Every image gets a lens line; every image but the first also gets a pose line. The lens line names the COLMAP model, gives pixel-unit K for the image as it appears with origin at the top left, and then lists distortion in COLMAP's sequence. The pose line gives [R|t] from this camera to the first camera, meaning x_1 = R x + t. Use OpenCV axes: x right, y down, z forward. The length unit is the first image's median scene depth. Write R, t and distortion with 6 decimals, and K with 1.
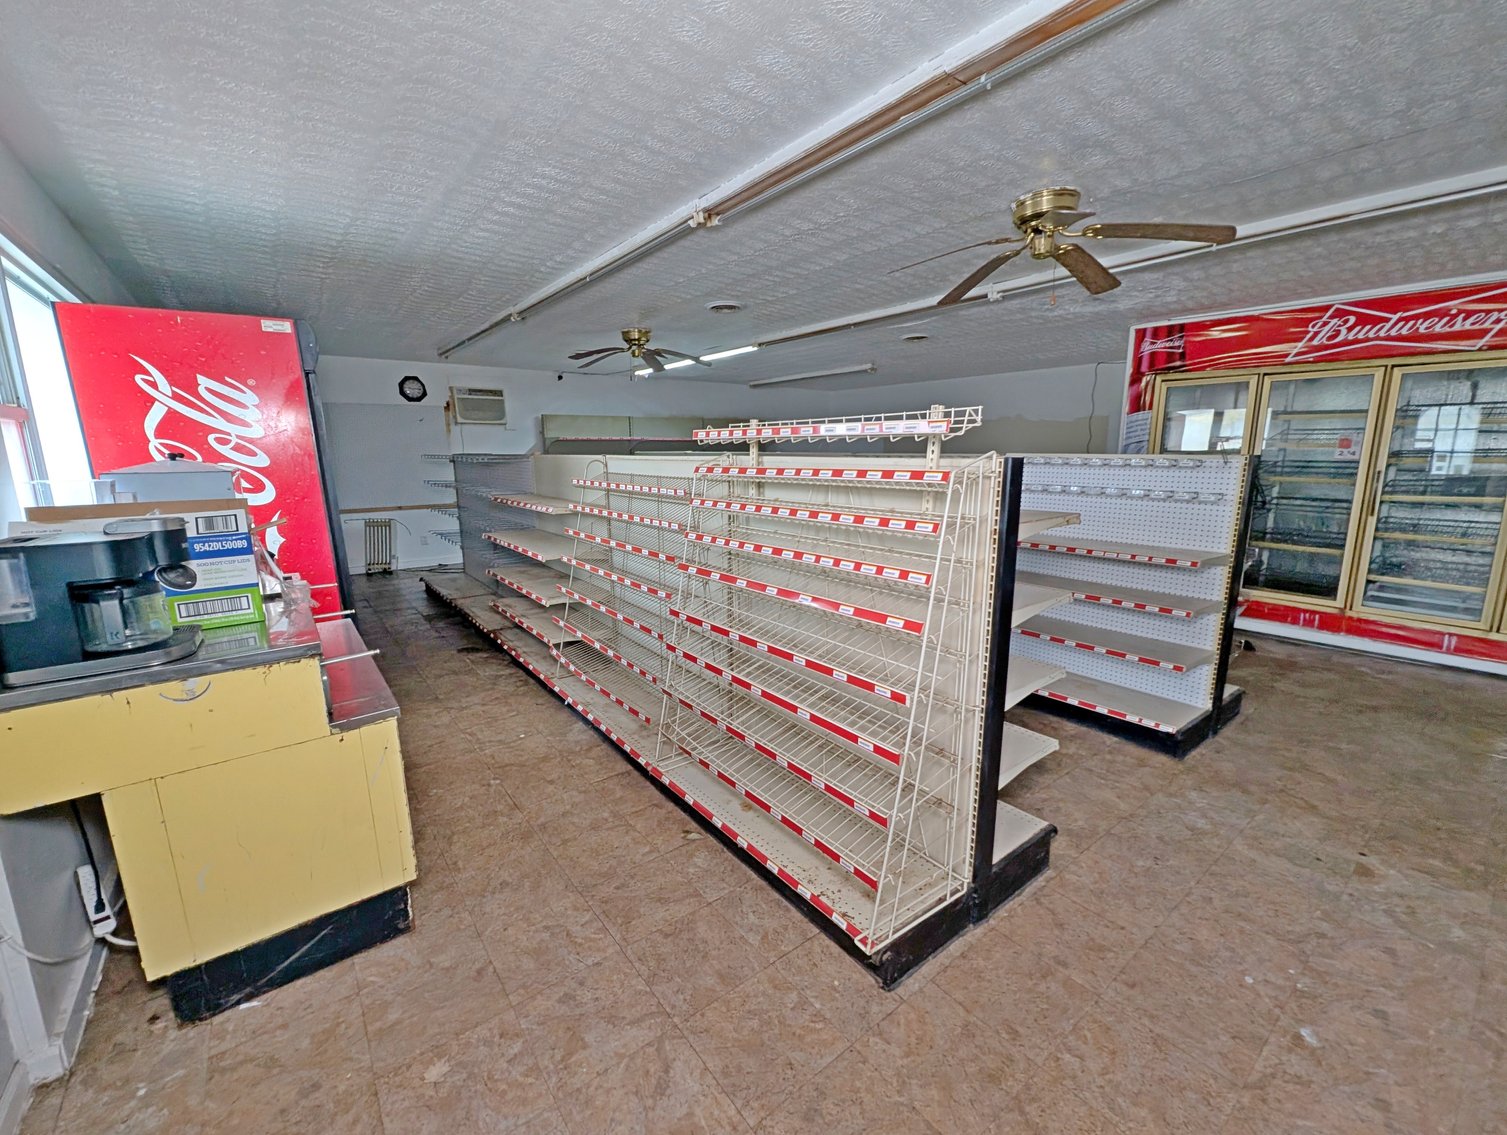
lens RADIAL K [[622.3, 0, 753.7], [0, 622.3, 565.3], [0, 0, 1]] dist [-0.000075, -0.000083]
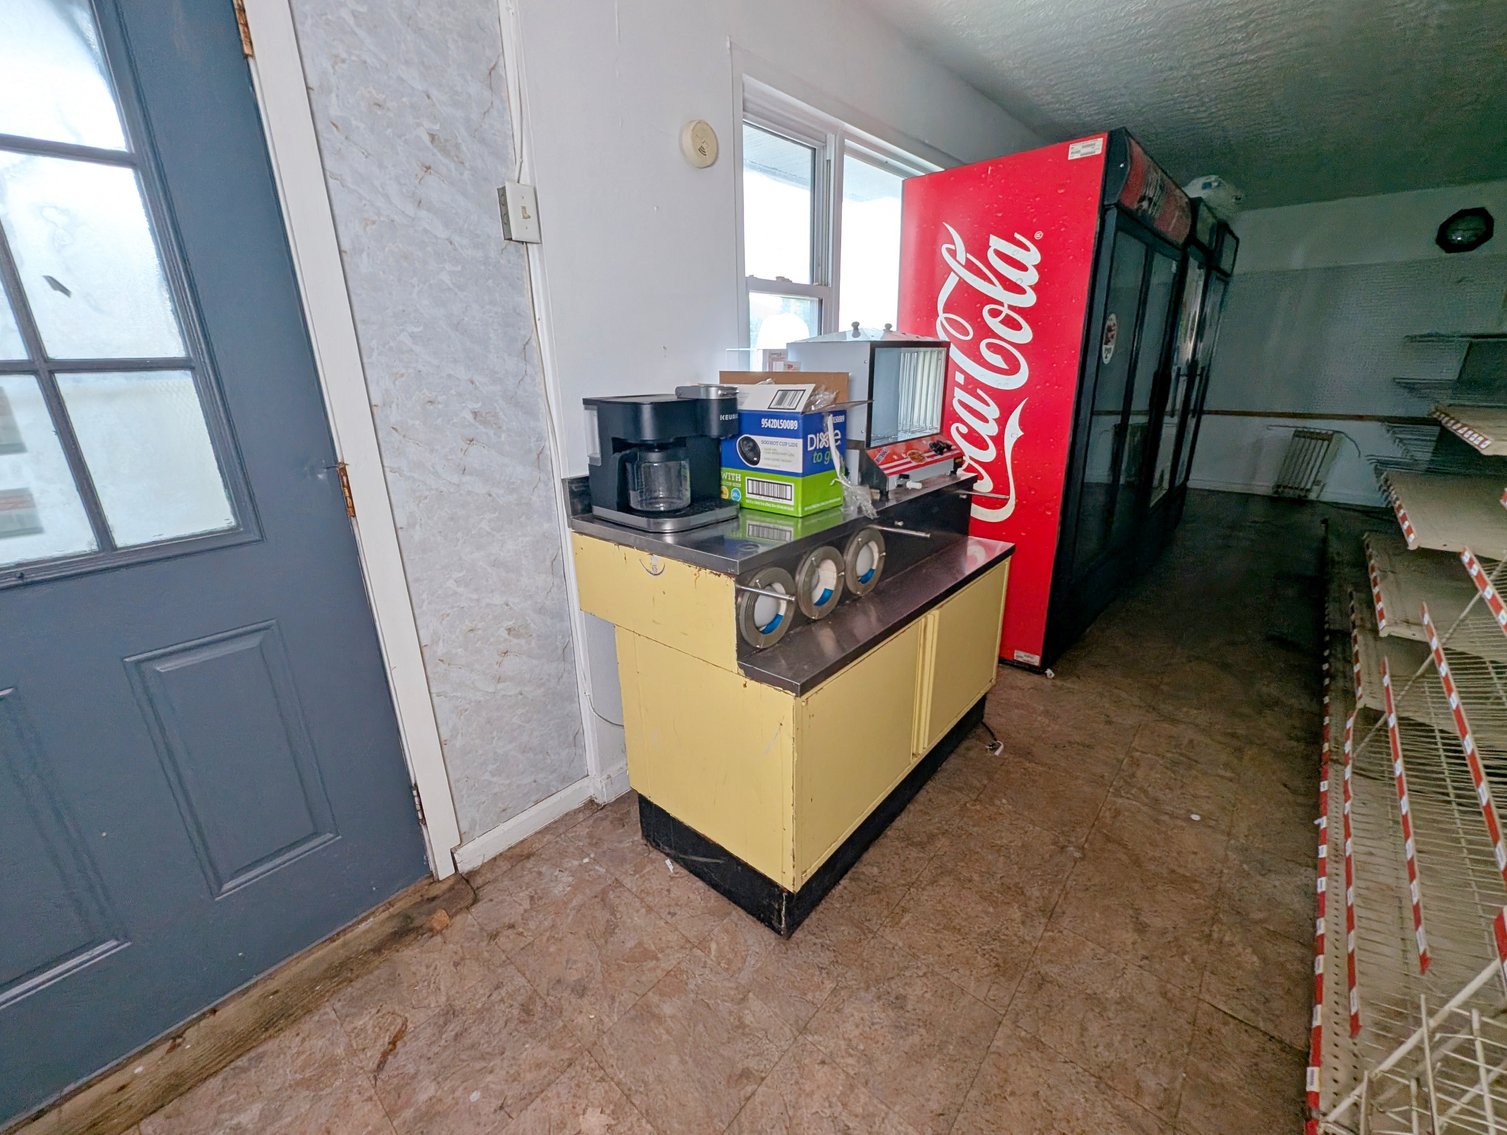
lens RADIAL K [[622.3, 0, 753.7], [0, 622.3, 565.3], [0, 0, 1]] dist [-0.000075, -0.000083]
pose [[0.199597, 0.321296, -0.925705, 0.017644], [-0.170102, 0.941732, 0.290182, -0.059696], [0.965001, 0.099545, 0.242620, 0.491715]]
